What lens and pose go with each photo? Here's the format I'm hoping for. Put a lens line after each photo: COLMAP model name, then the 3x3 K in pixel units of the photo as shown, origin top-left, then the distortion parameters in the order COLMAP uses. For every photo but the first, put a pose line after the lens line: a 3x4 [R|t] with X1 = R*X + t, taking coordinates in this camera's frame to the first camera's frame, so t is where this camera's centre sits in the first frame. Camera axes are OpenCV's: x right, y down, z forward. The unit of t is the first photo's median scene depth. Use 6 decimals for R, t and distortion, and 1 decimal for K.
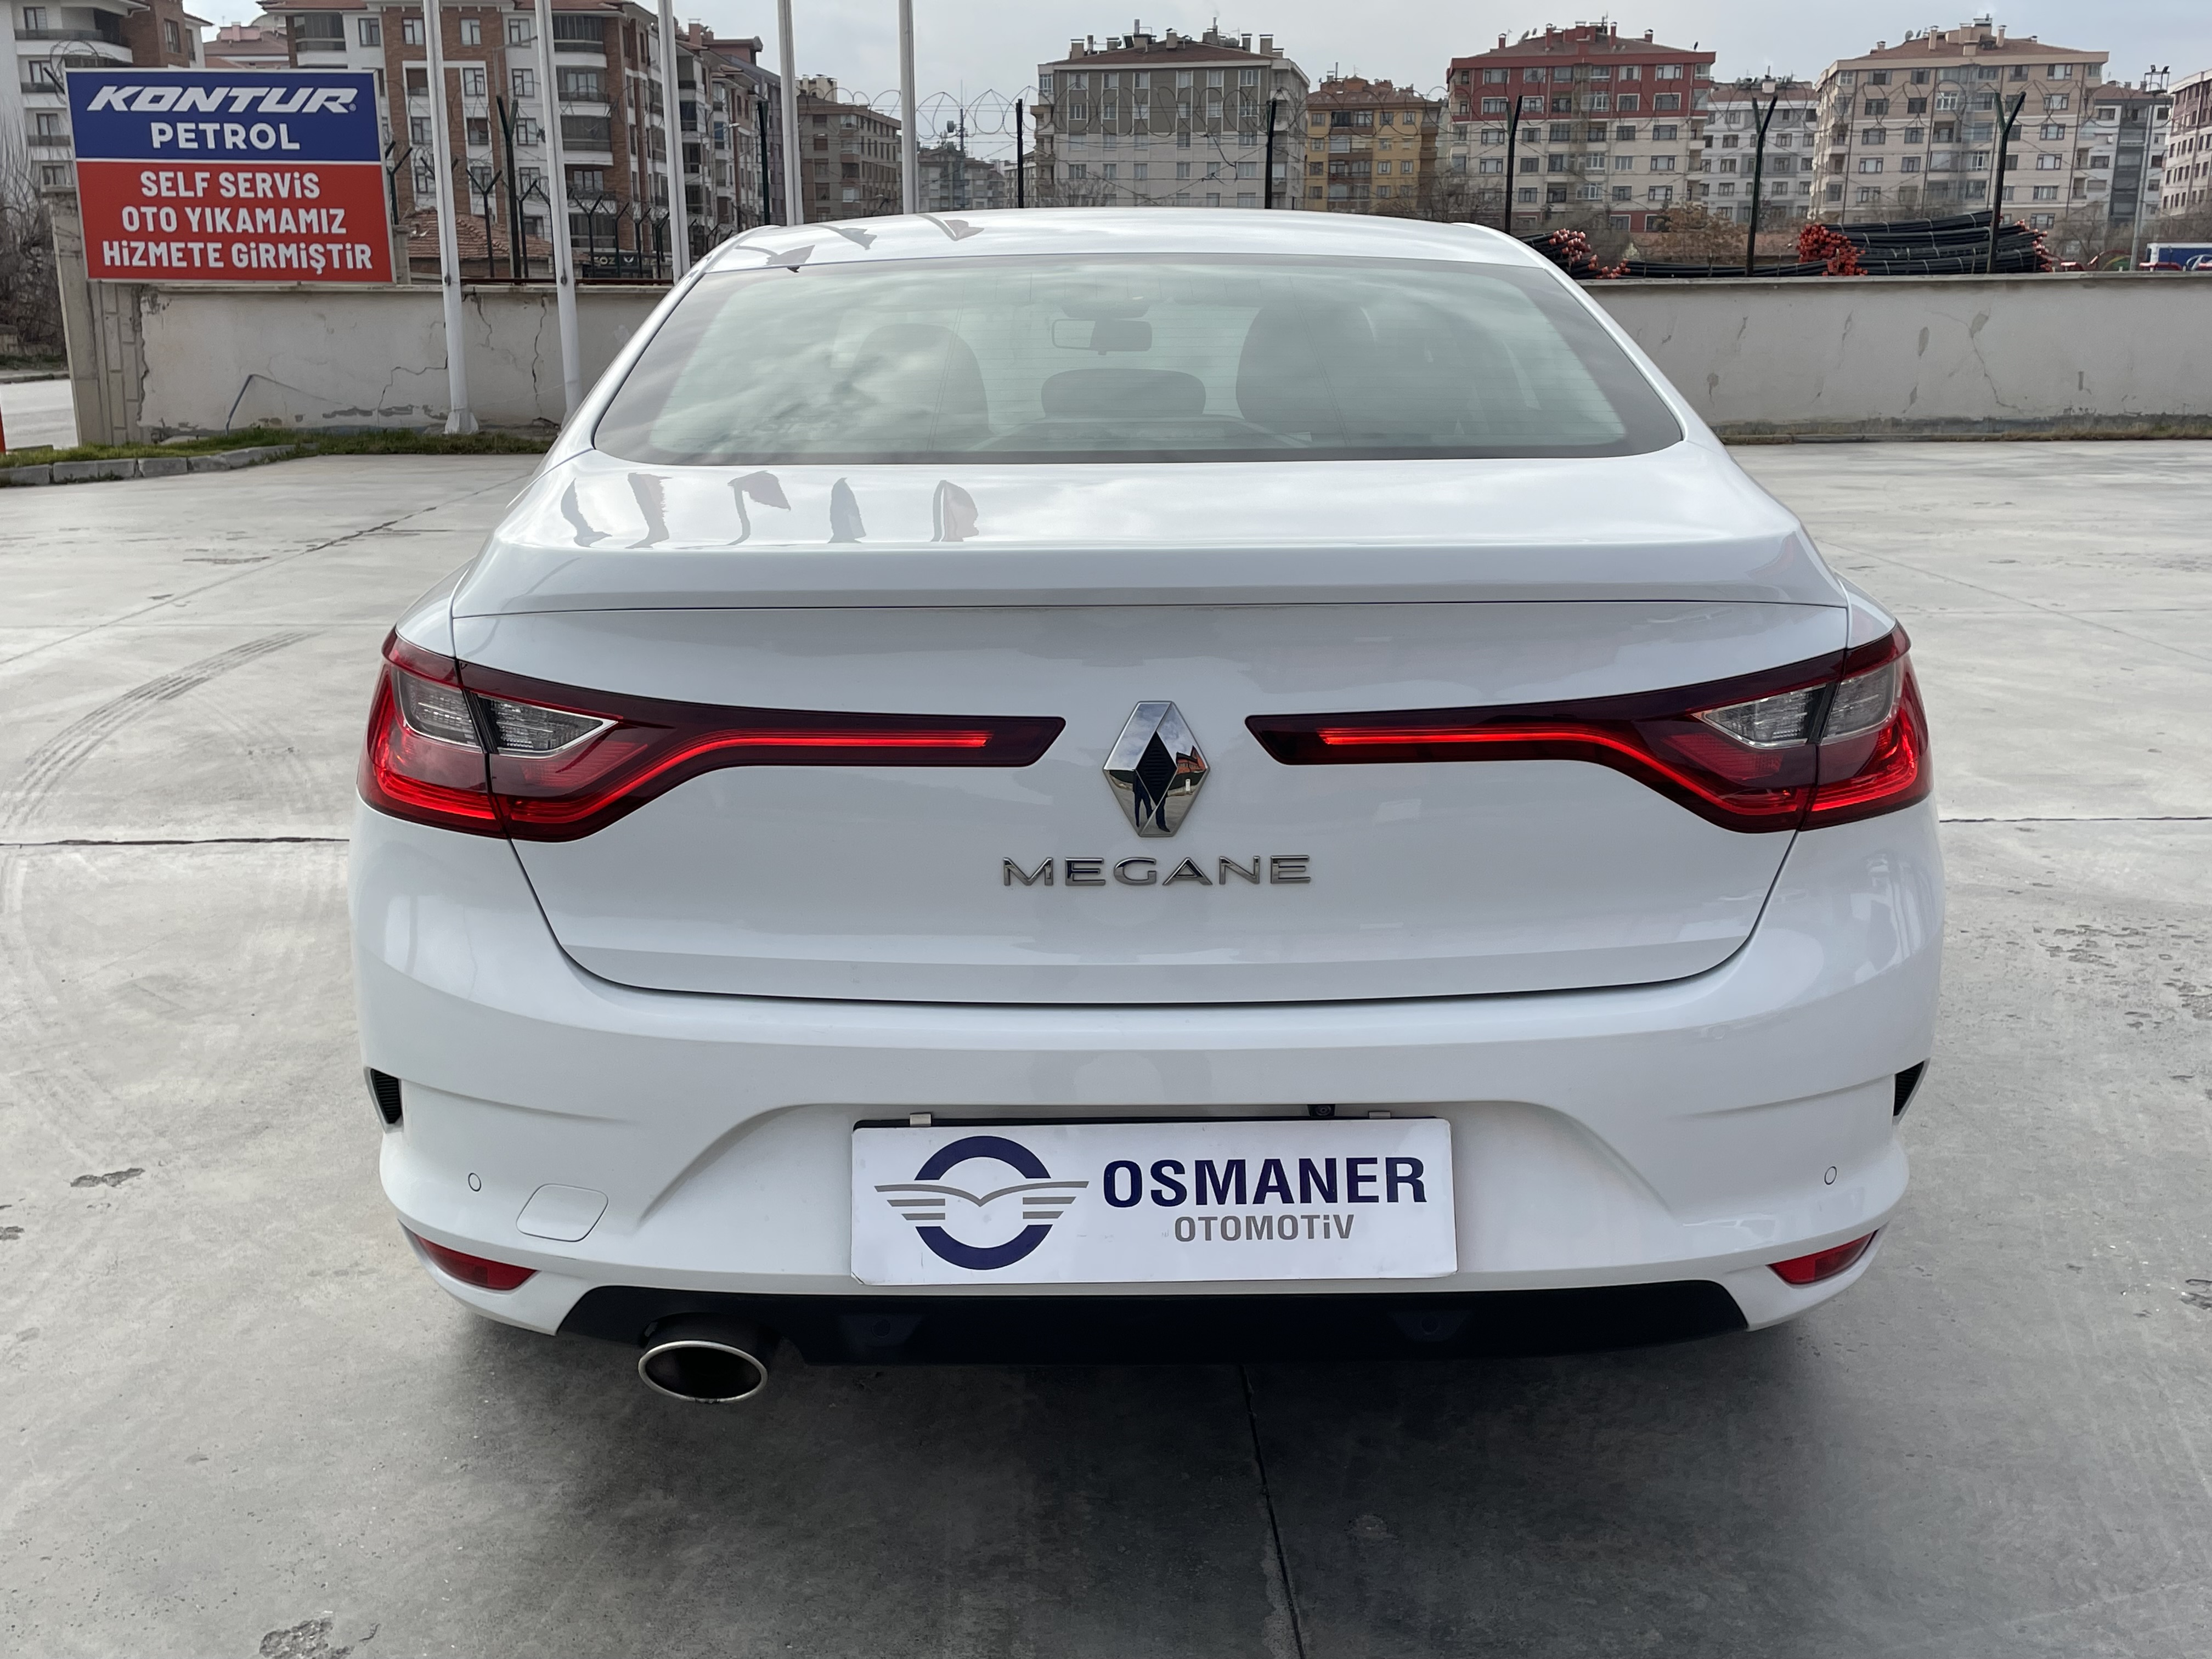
lens RADIAL K [[2037.0, 0, 1076.7], [0, 2037.0, 854.6], [0, 0, 1]] dist [0.099039, -0.119364]
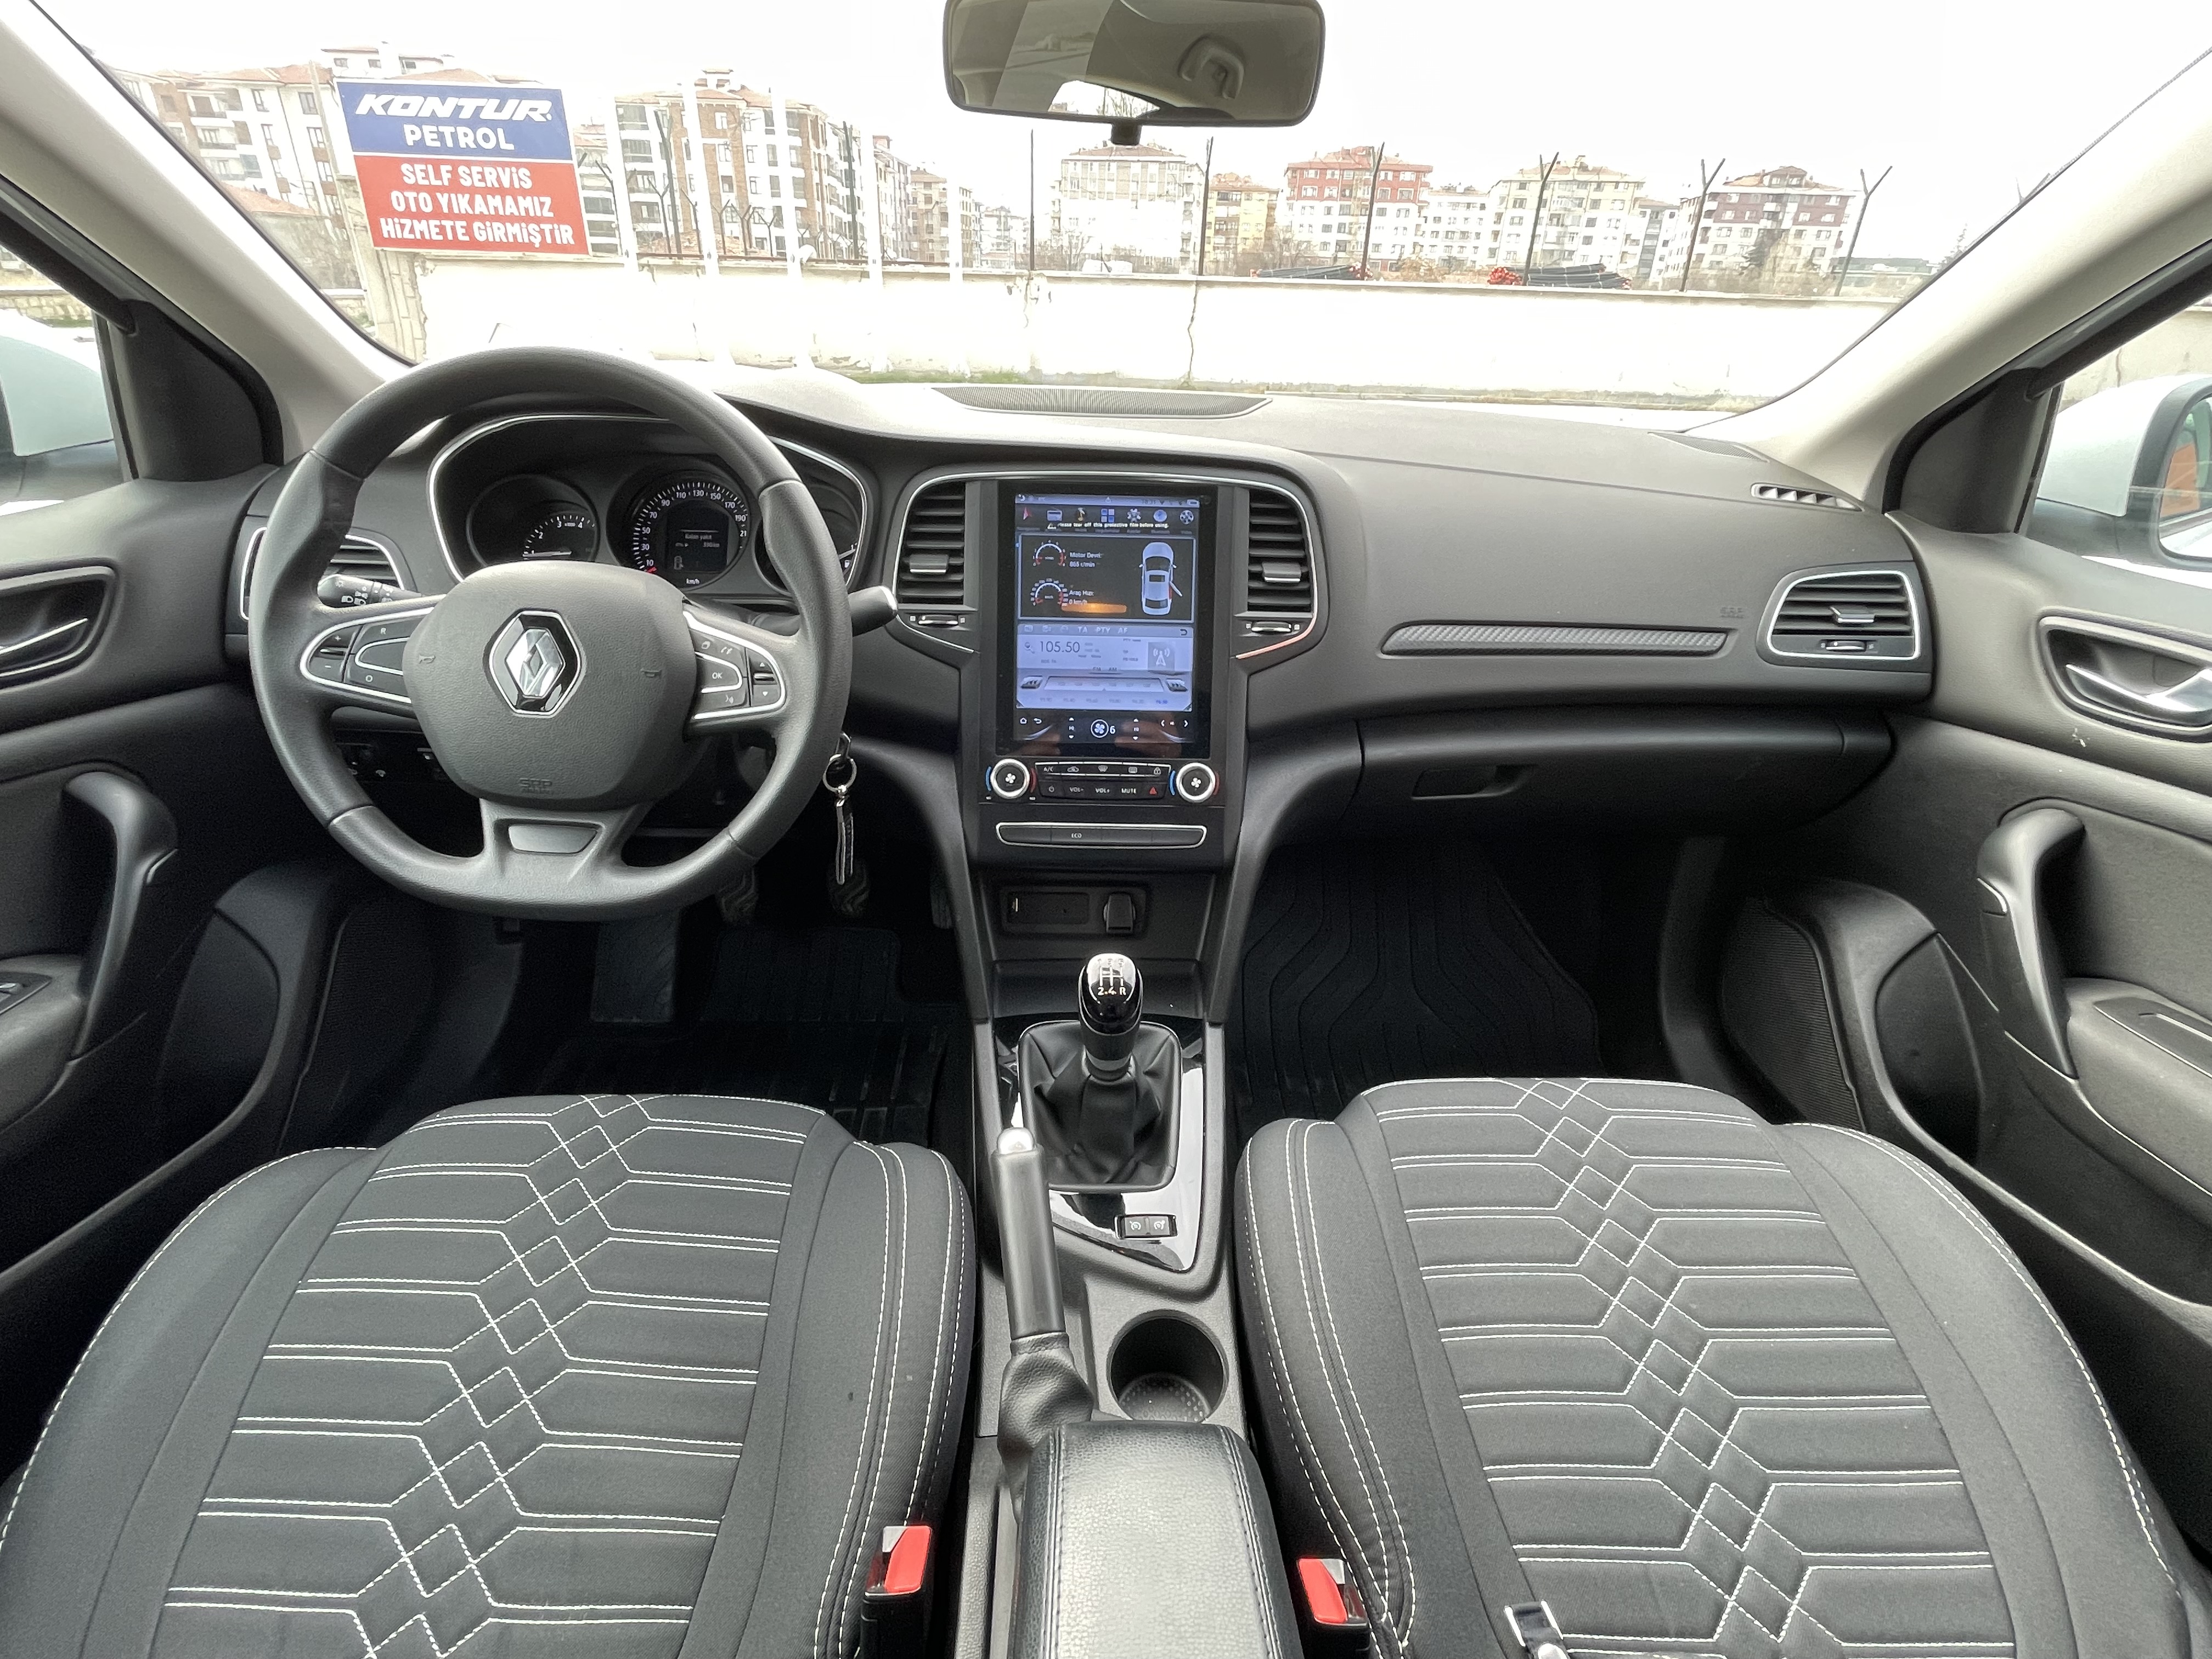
lens RADIAL K [[1050.4, 0, 1100.6], [0, 1050.4, 829.6], [0, 0, 1]] dist [-0.003839, 0.000985]
pose [[0.999184, 0.017591, 0.036369, 0.000292], [-0.024560, 0.979259, 0.201120, -0.044682], [-0.032077, -0.201849, 0.978891, 0.207488]]
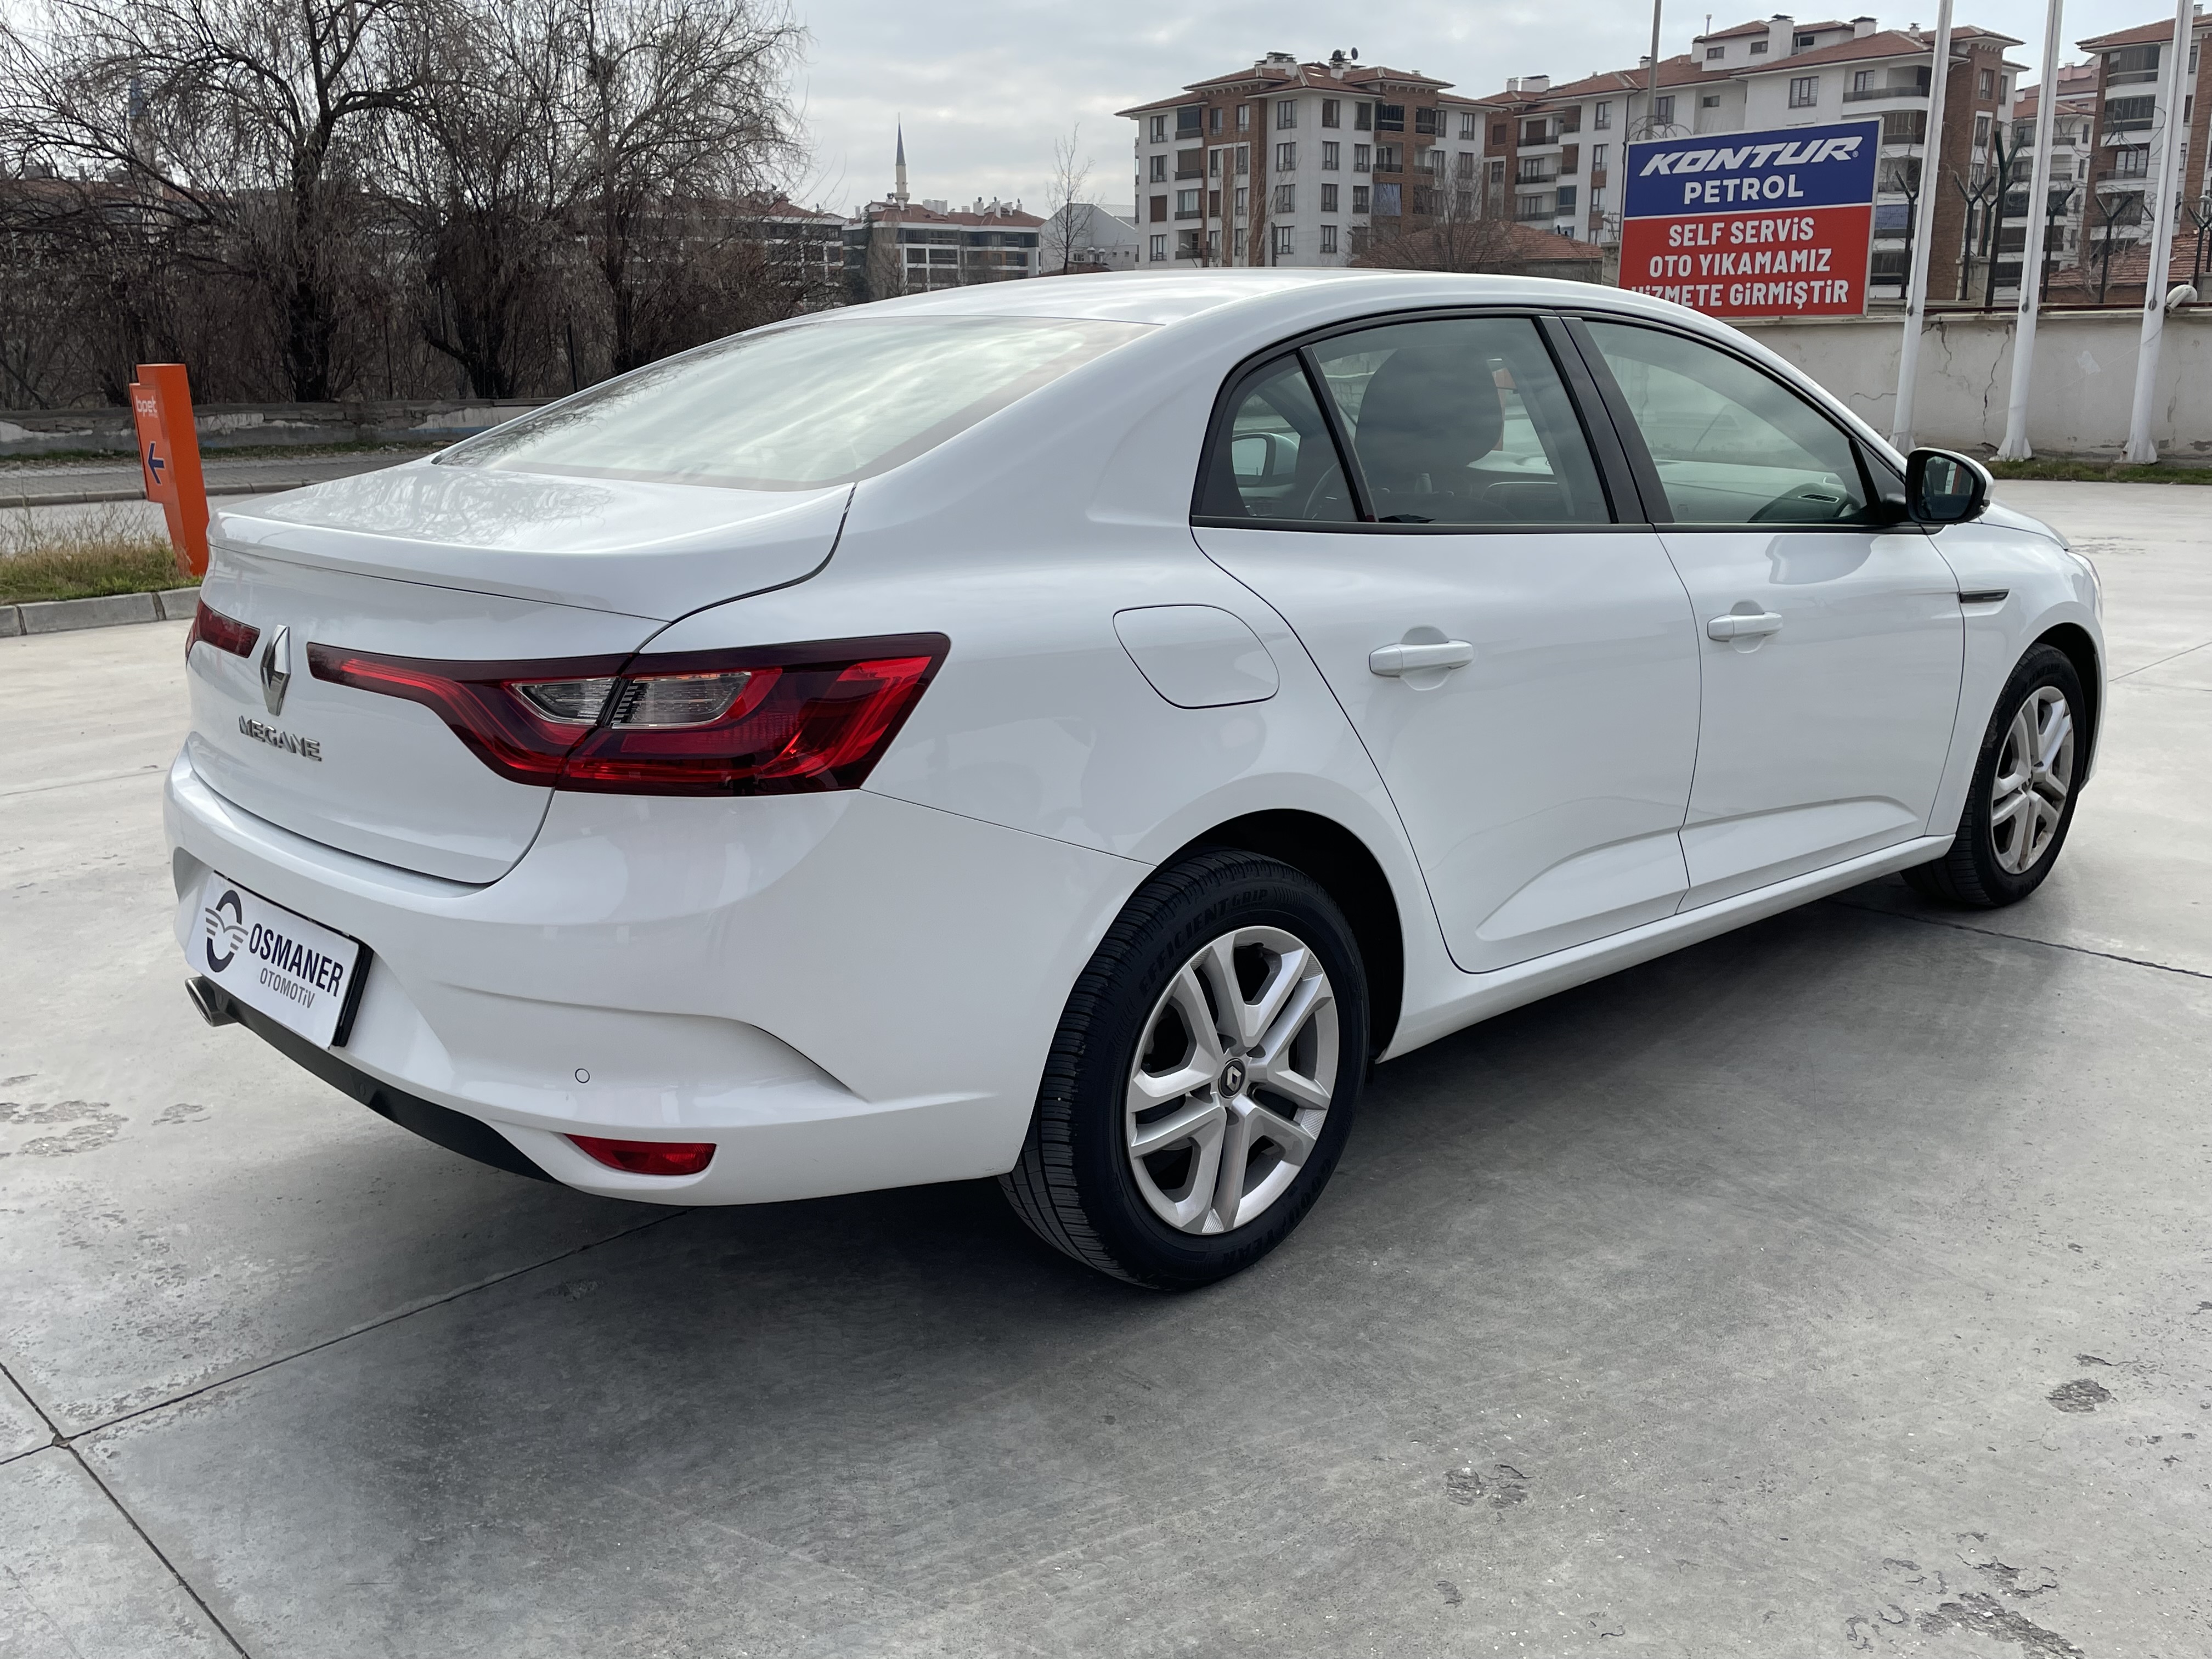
lens RADIAL K [[1880.6, 0, 1082.4], [0, 1880.6, 834.5], [0, 0, 1]] dist [0.093287, -0.142501]
pose [[0.681875, 0.178350, -0.709392, 0.143549], [-0.180131, 0.980895, 0.073465, -0.013000], [0.708942, 0.077689, 0.700975, 0.043624]]
